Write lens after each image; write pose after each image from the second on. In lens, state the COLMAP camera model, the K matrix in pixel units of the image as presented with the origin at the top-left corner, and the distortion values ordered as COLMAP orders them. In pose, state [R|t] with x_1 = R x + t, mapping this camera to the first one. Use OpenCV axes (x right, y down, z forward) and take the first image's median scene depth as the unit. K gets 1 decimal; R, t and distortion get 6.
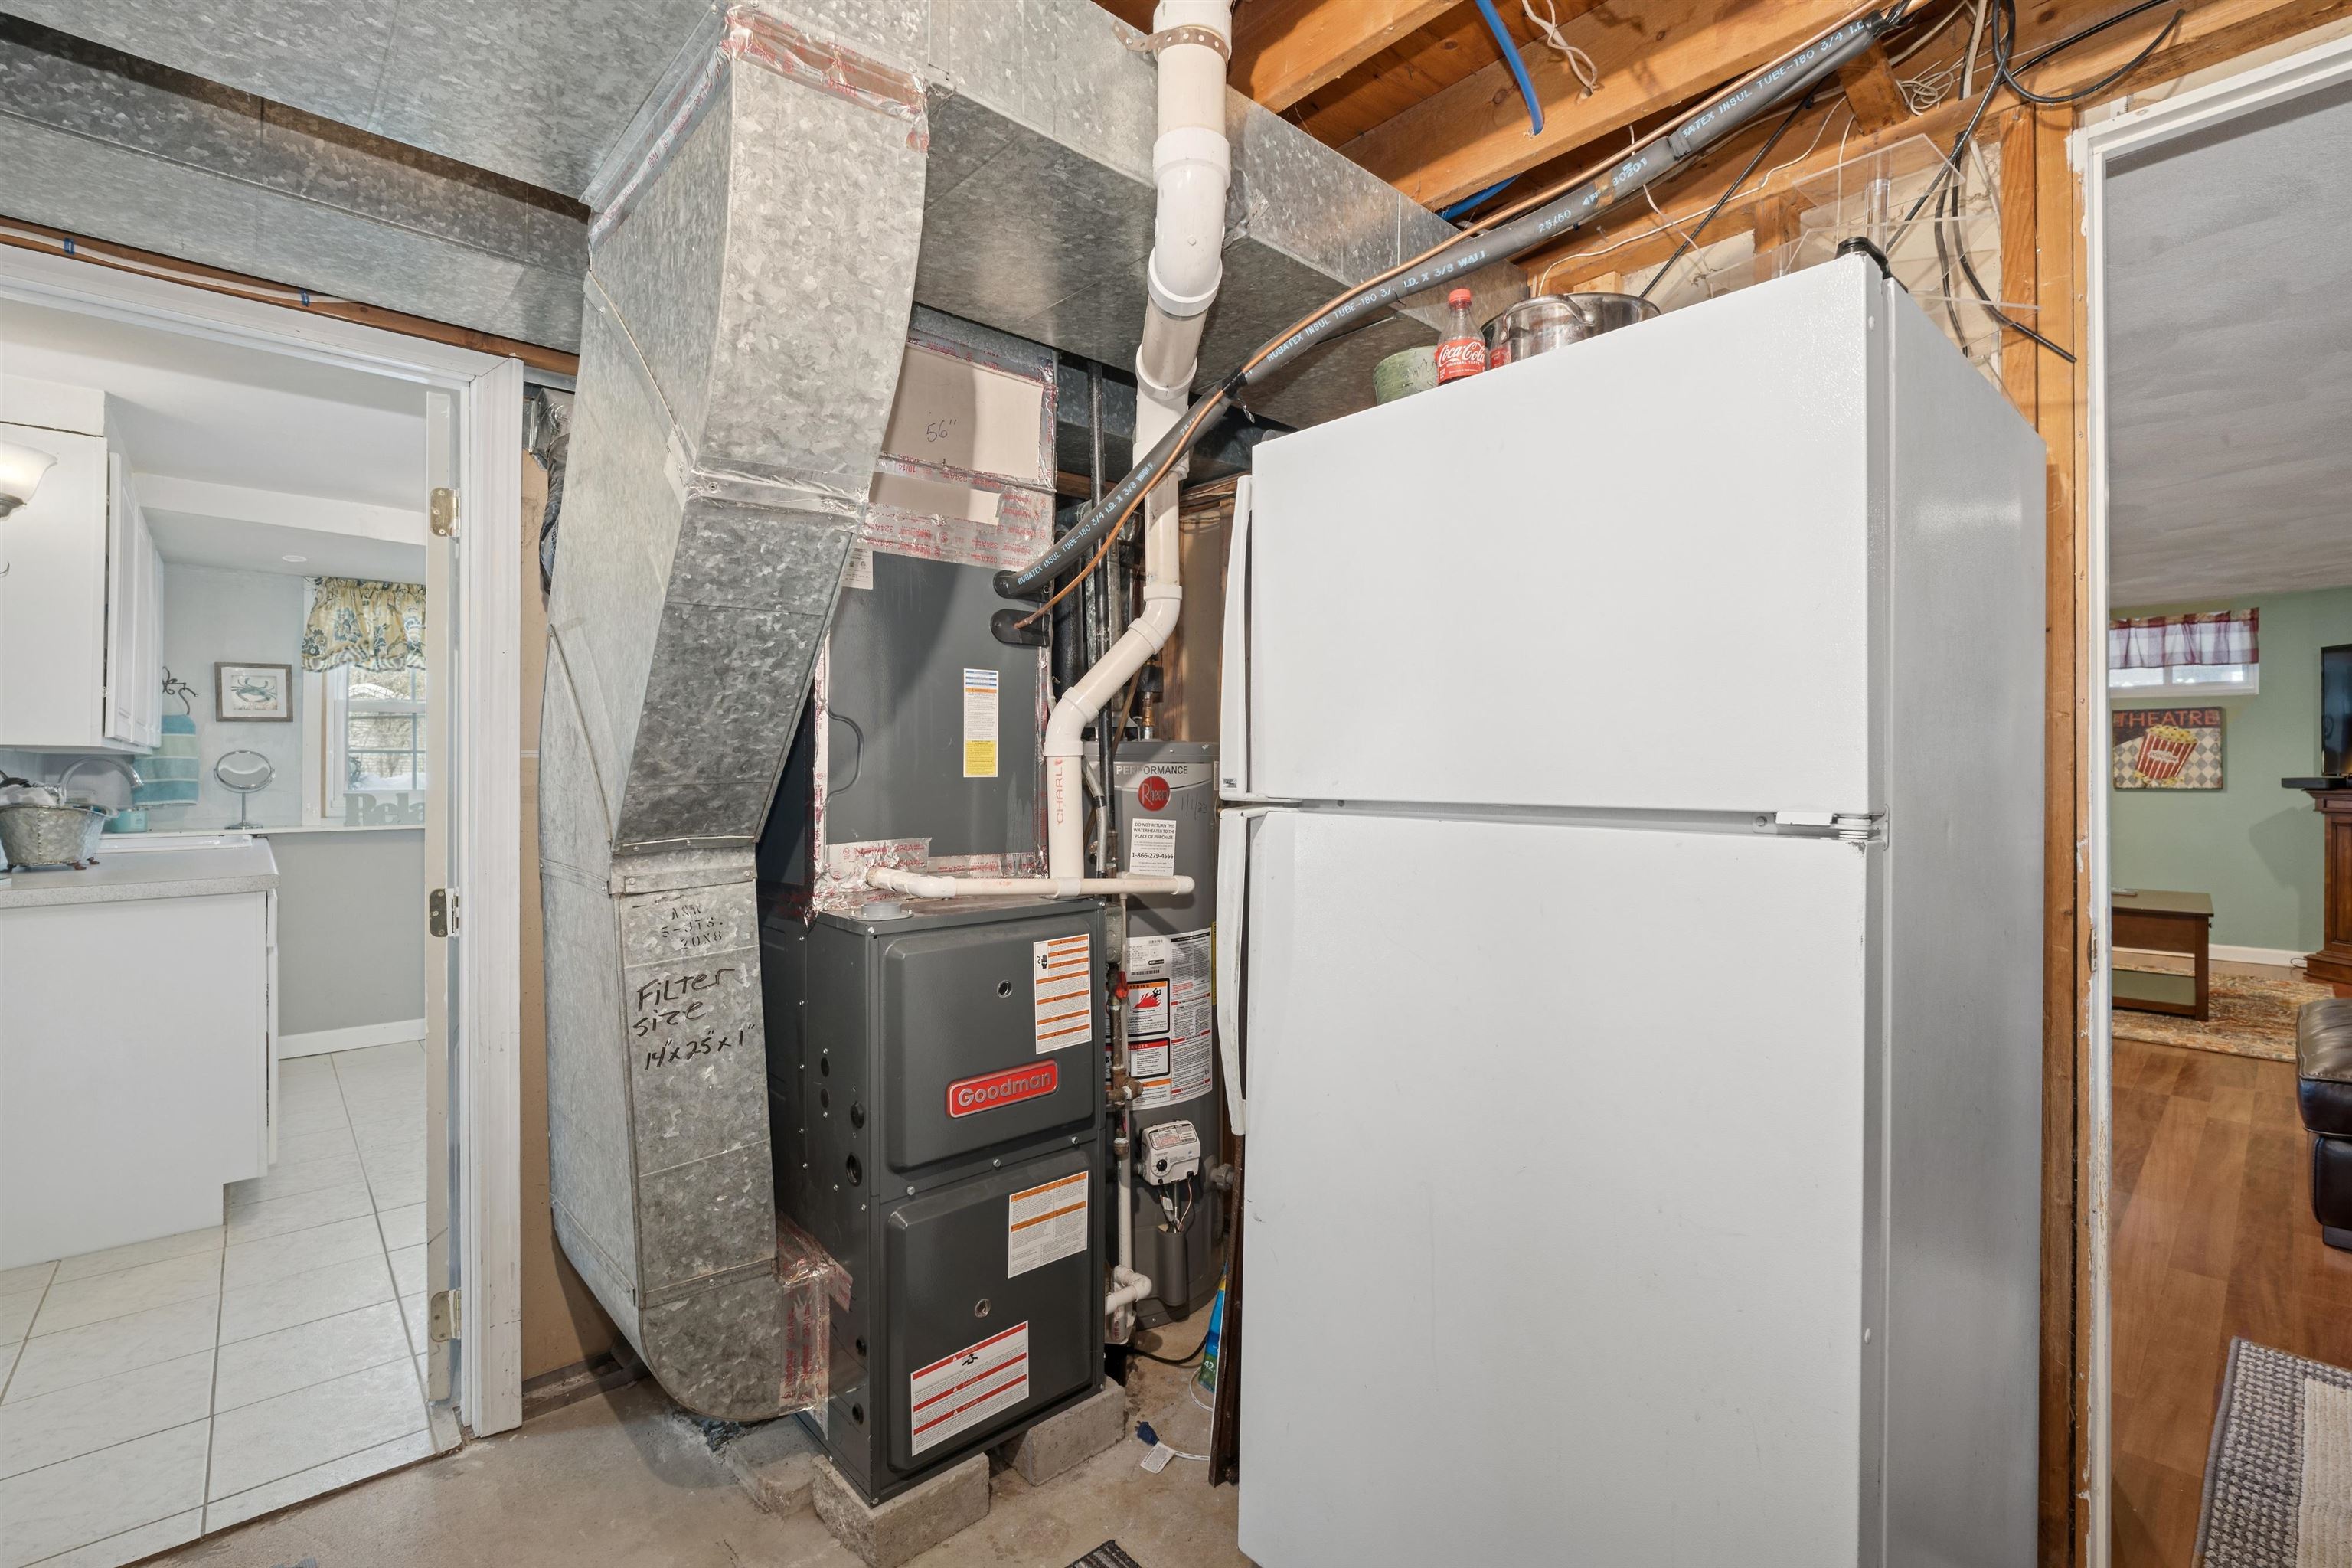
lens RADIAL K [[1061.4, 0, 1173.0], [0, 1061.4, 767.3], [0, 0, 1]] dist [-0.007317, -0.000266]
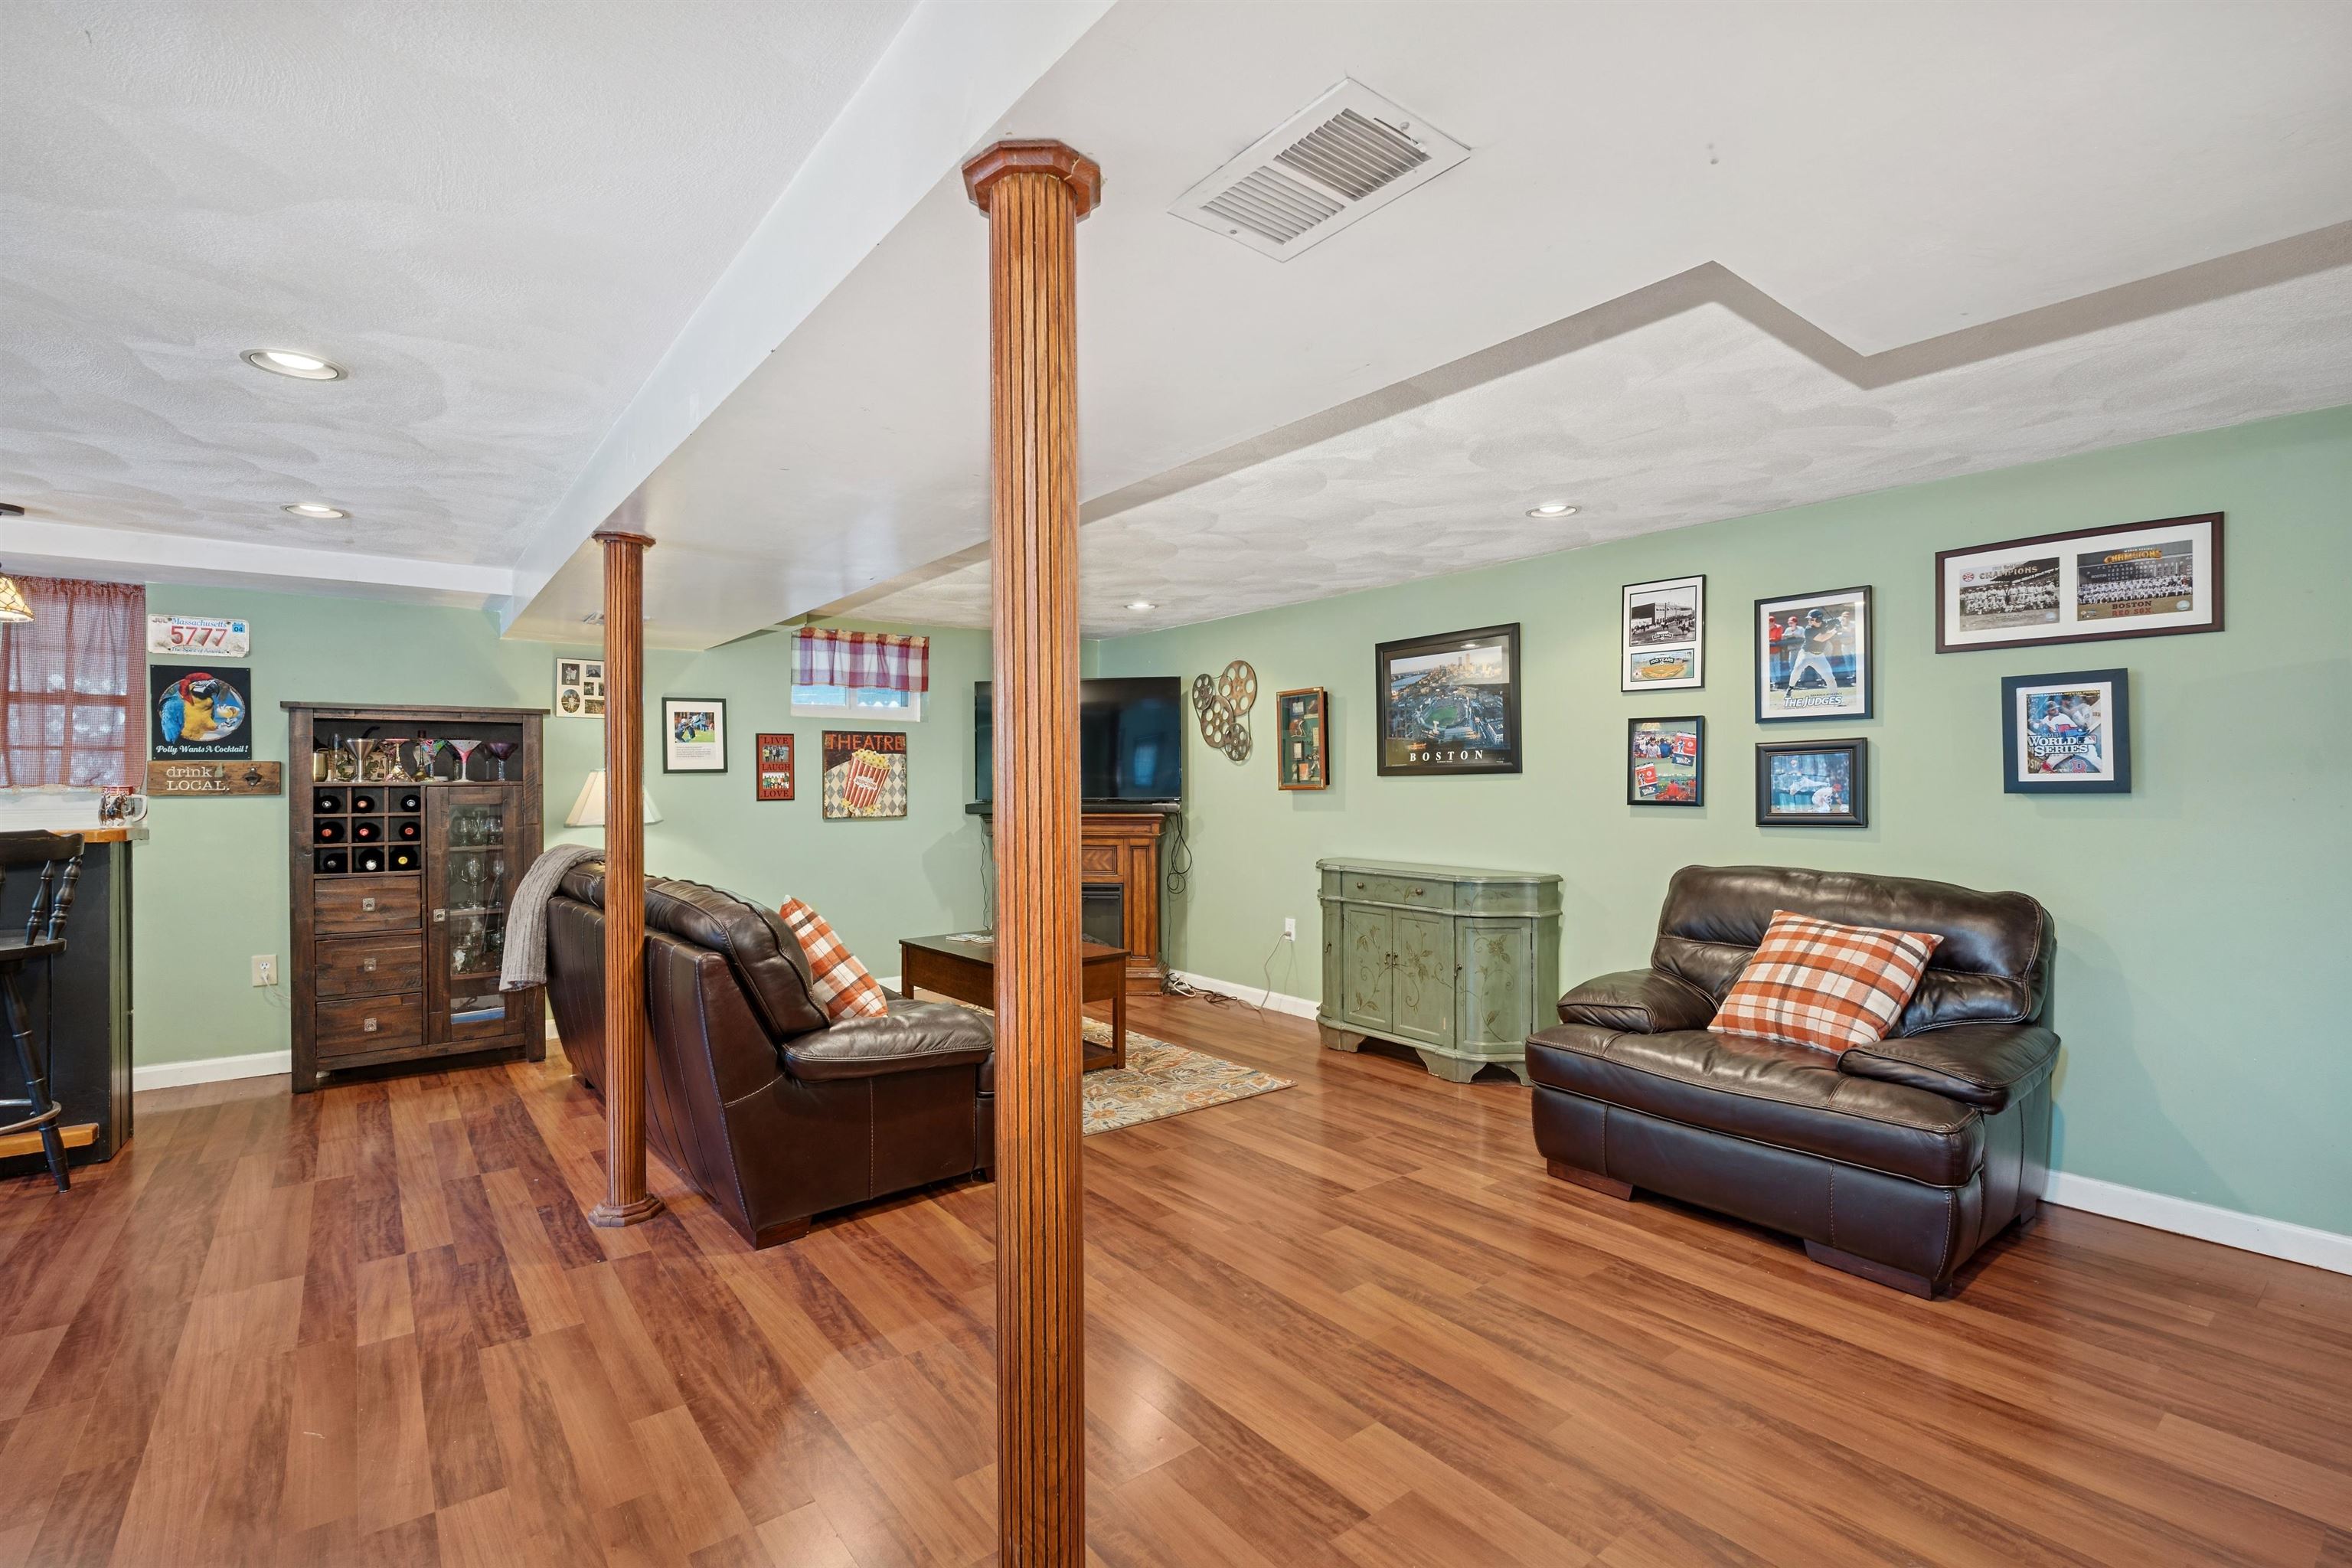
lens RADIAL K [[1061.4, 0, 1173.0], [0, 1061.4, 767.3], [0, 0, 1]] dist [-0.007317, -0.000266]
pose [[0.081748, 0.018195, 0.996487, 0.026148], [0.005155, 0.999812, -0.018679, -0.005234], [-0.996640, 0.006664, 0.081639, 0.663010]]
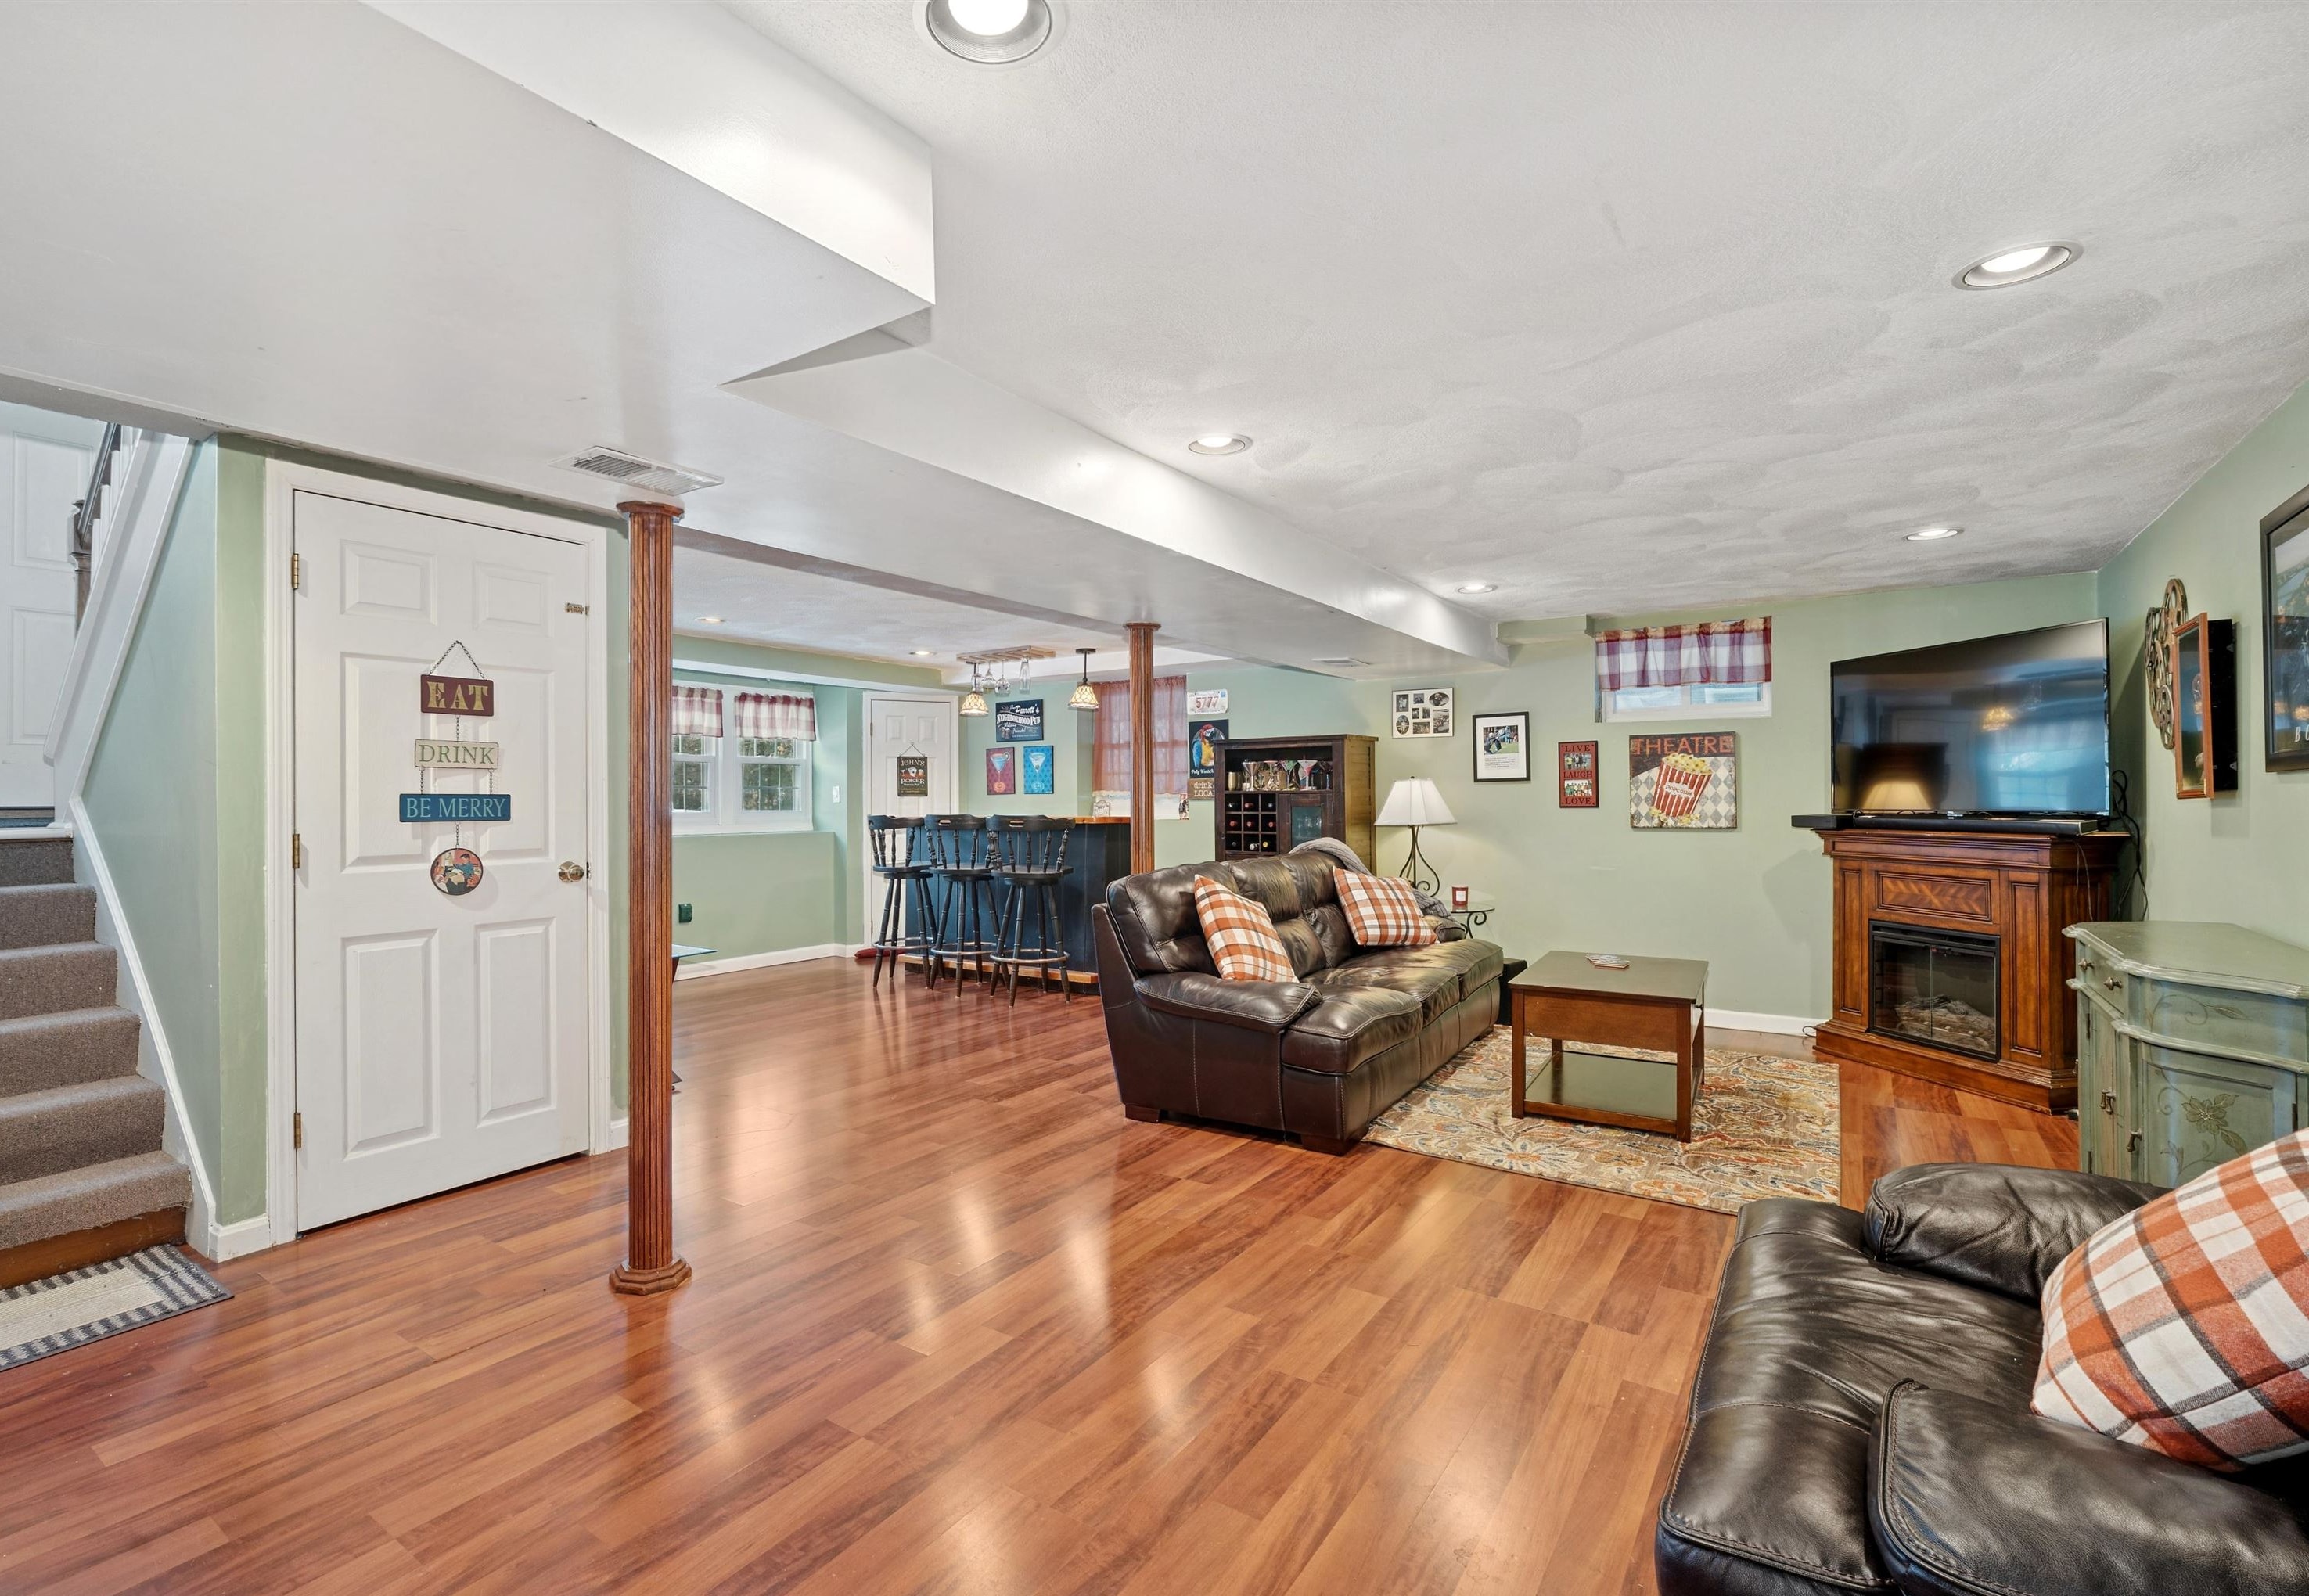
lens RADIAL K [[1076.9, 0, 1097.7], [0, 1076.9, 795.1], [0, 0, 1]] dist [-0.013801, 0.000087]
pose [[0.978796, 0.001095, 0.204832, 0.306542], [-0.000072, 0.999987, -0.005002, -0.001822], [-0.204835, 0.004881, 0.978784, 0.251459]]
